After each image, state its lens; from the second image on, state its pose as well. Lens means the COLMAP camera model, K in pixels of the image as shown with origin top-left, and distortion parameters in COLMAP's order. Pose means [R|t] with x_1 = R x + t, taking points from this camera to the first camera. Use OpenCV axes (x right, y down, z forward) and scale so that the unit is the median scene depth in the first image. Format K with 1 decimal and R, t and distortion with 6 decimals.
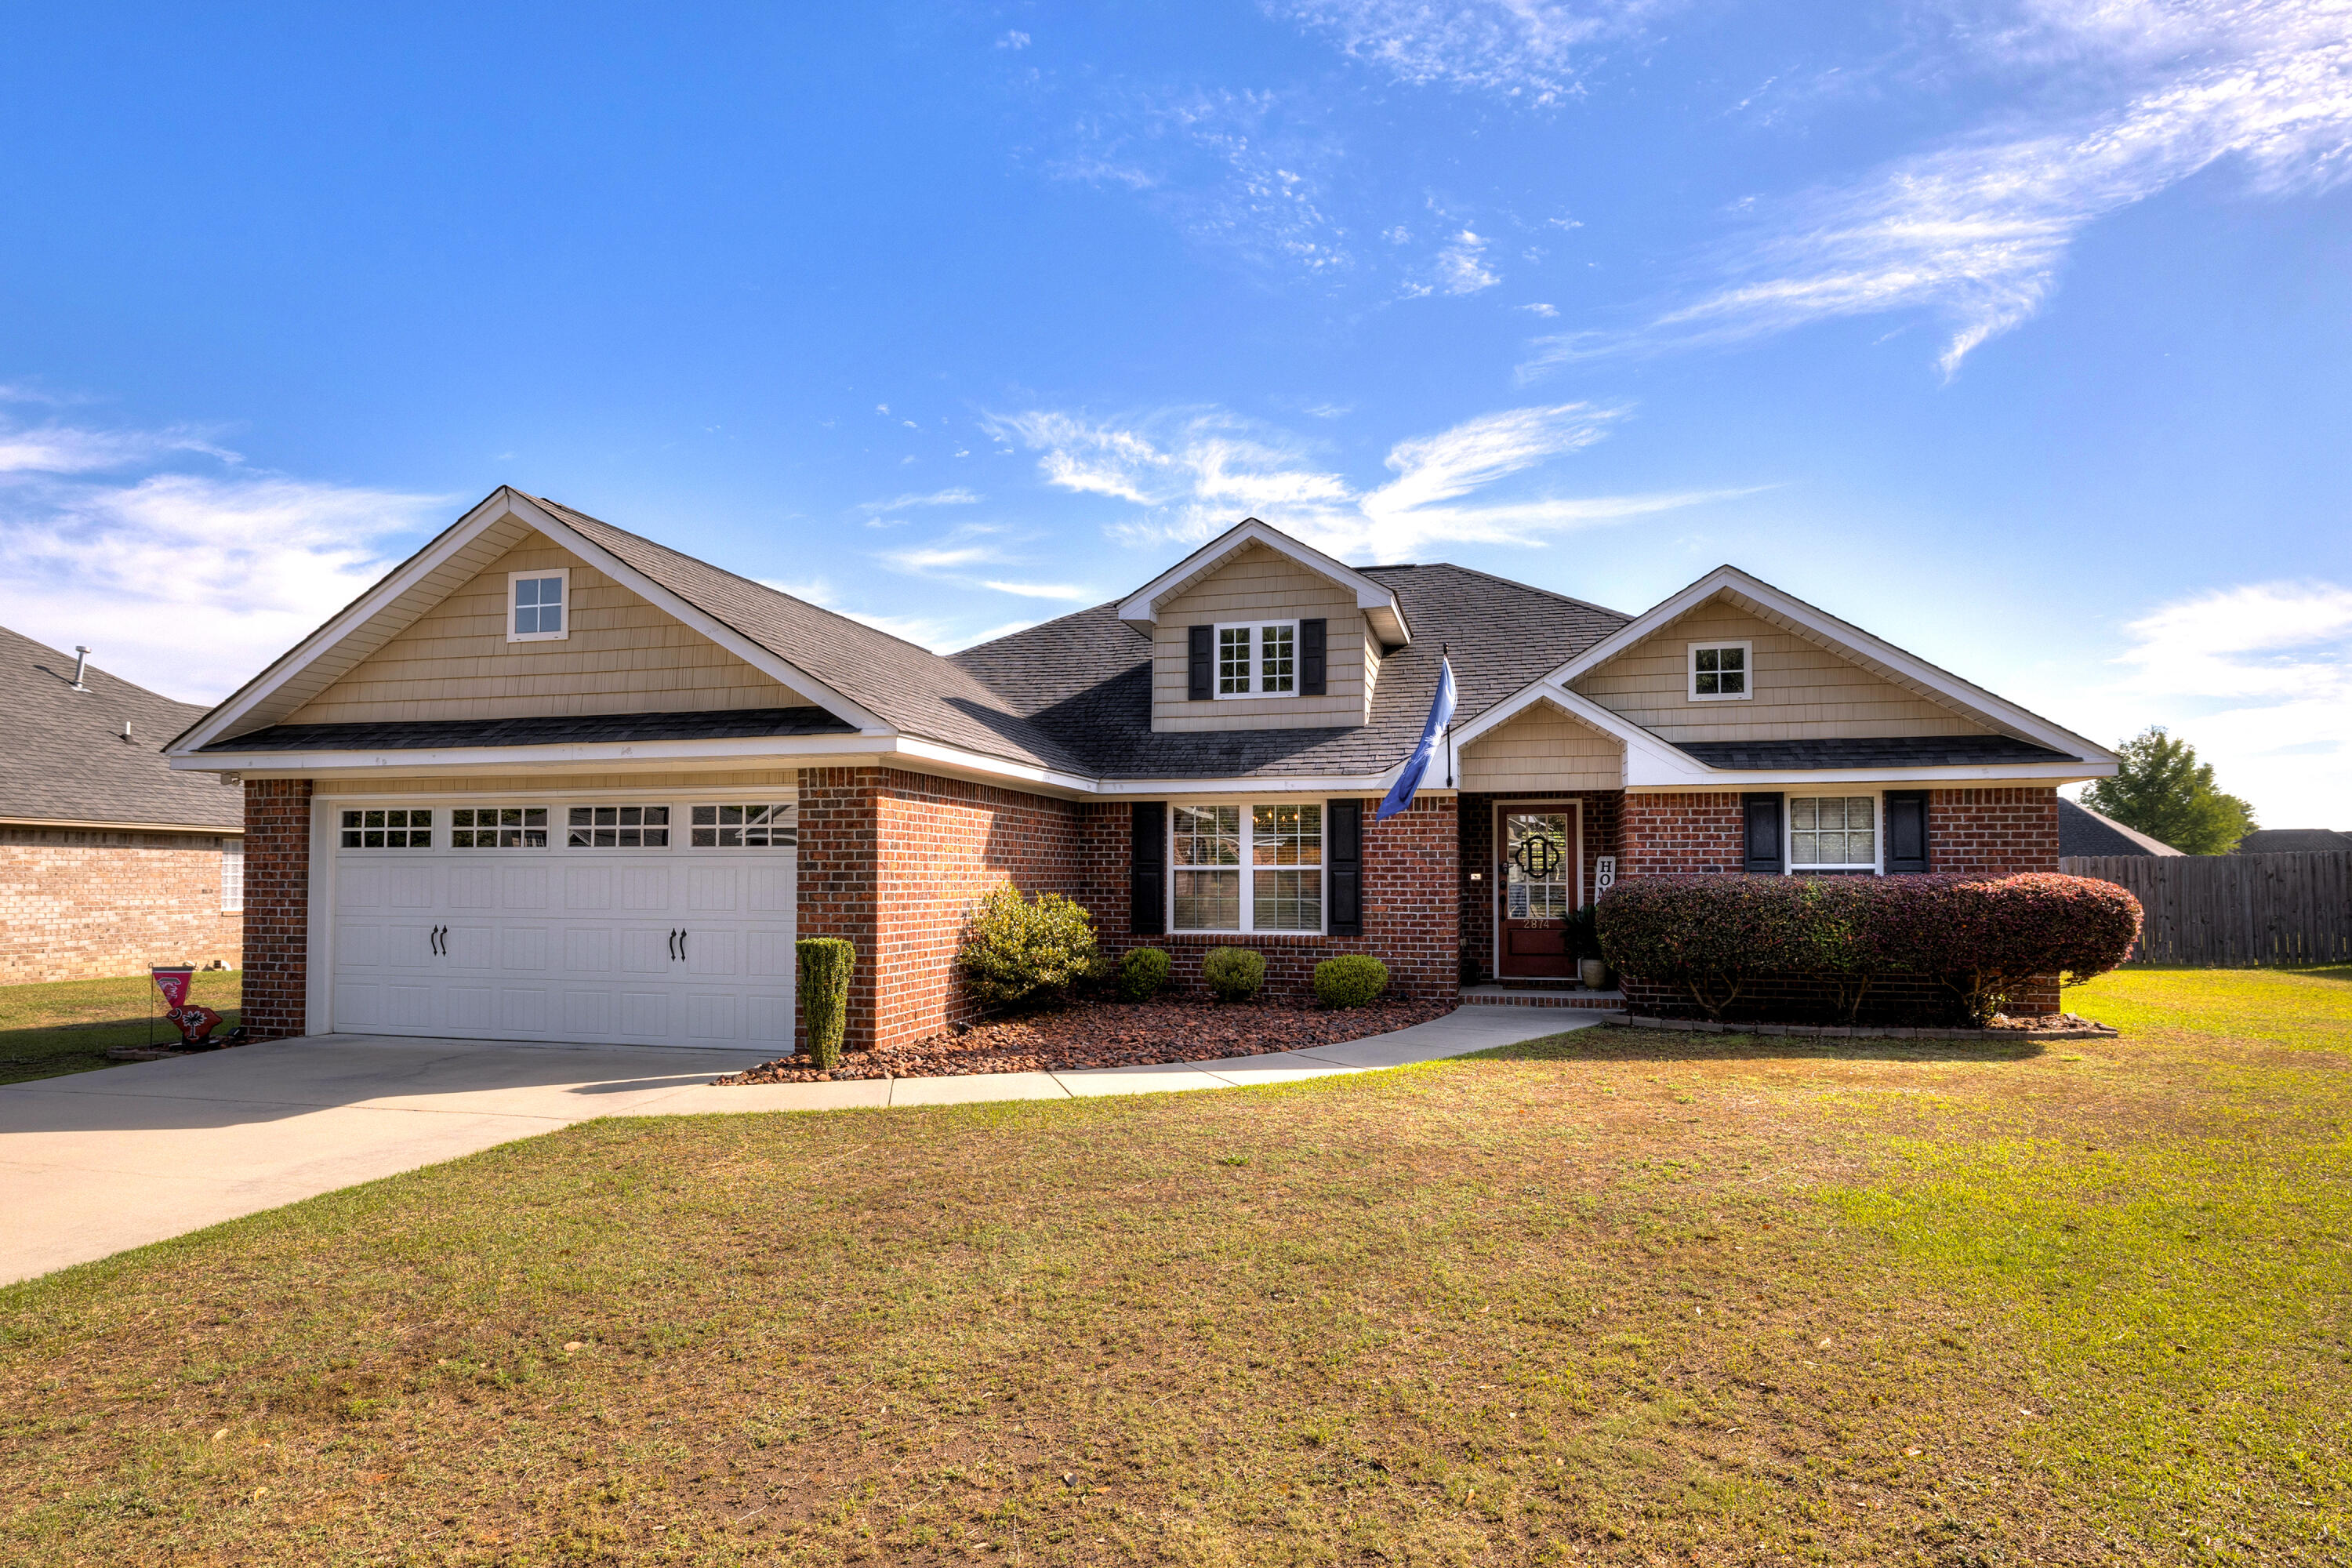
lens RADIAL K [[1298.4, 0, 1178.7], [0, 1298.4, 853.0], [0, 0, 1]] dist [0.003670, -0.004150]
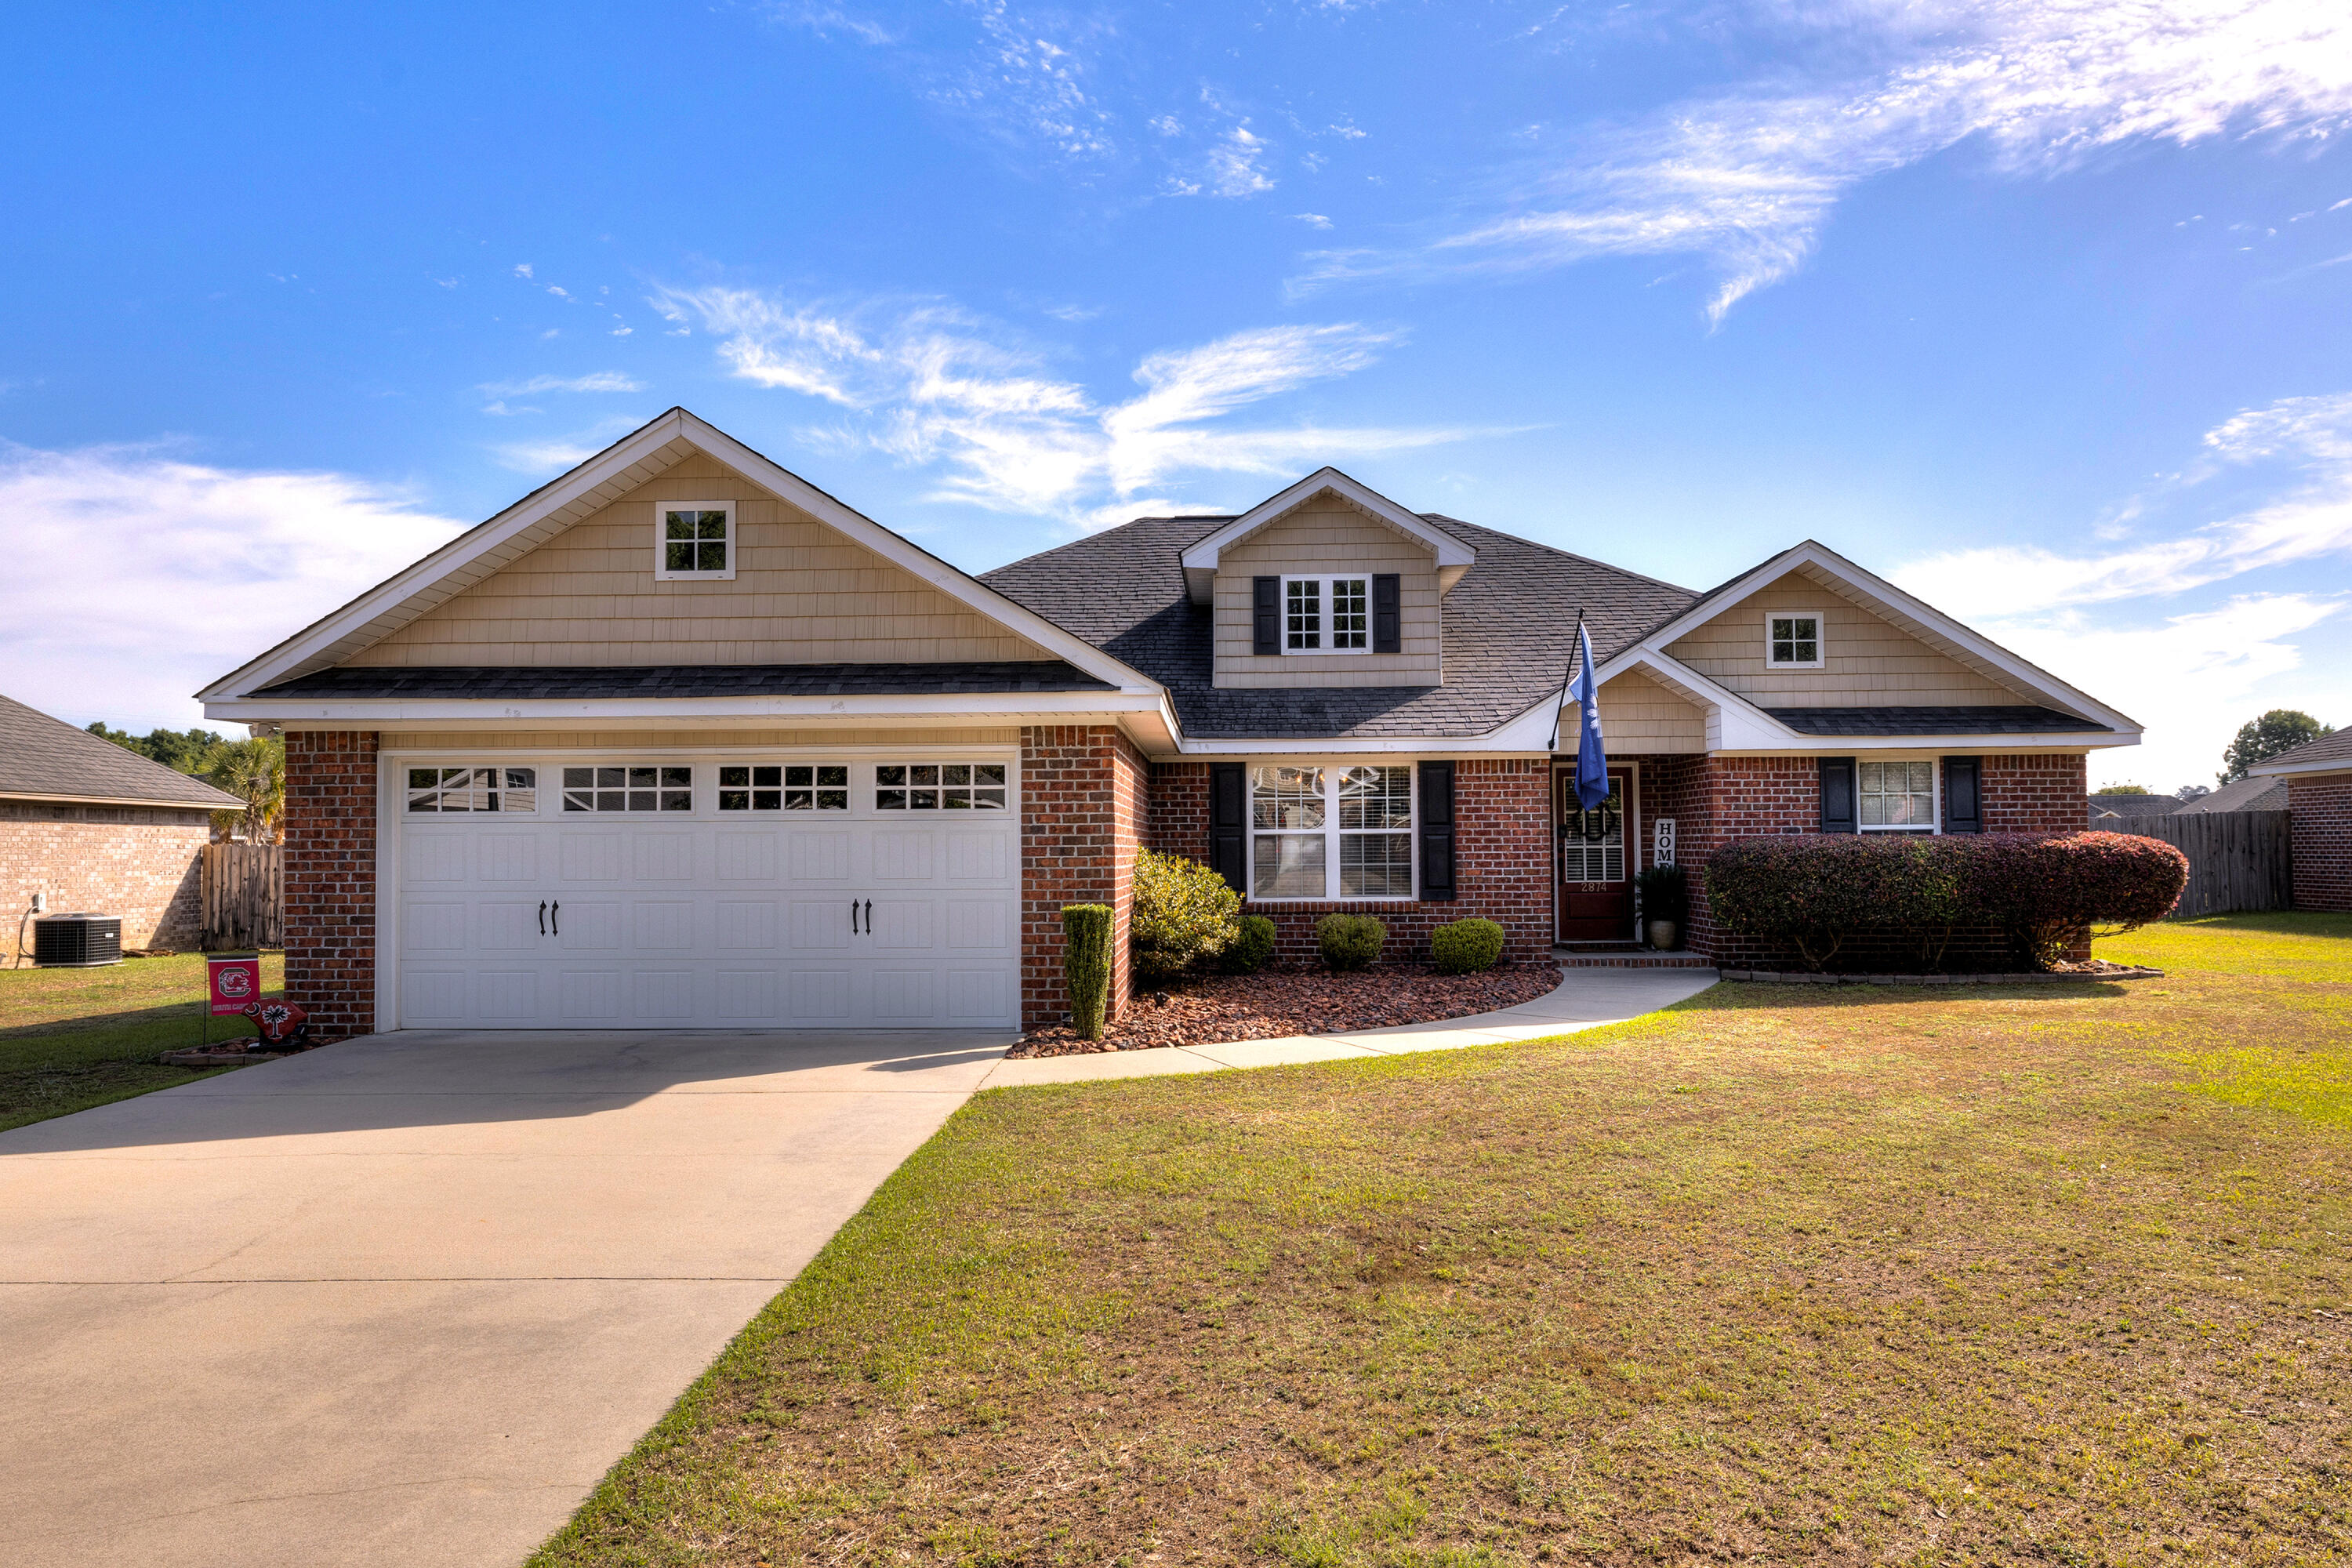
lens RADIAL K [[1530.6, 0, 1175.8], [0, 1530.6, 788.8], [0, 0, 1]] dist [-0.010732, 0.000320]
pose [[0.974680, 0.001377, 0.223600, -0.299477], [0.003147, 0.999797, -0.019877, 0.001817], [-0.223582, 0.020078, 0.974478, -0.071564]]
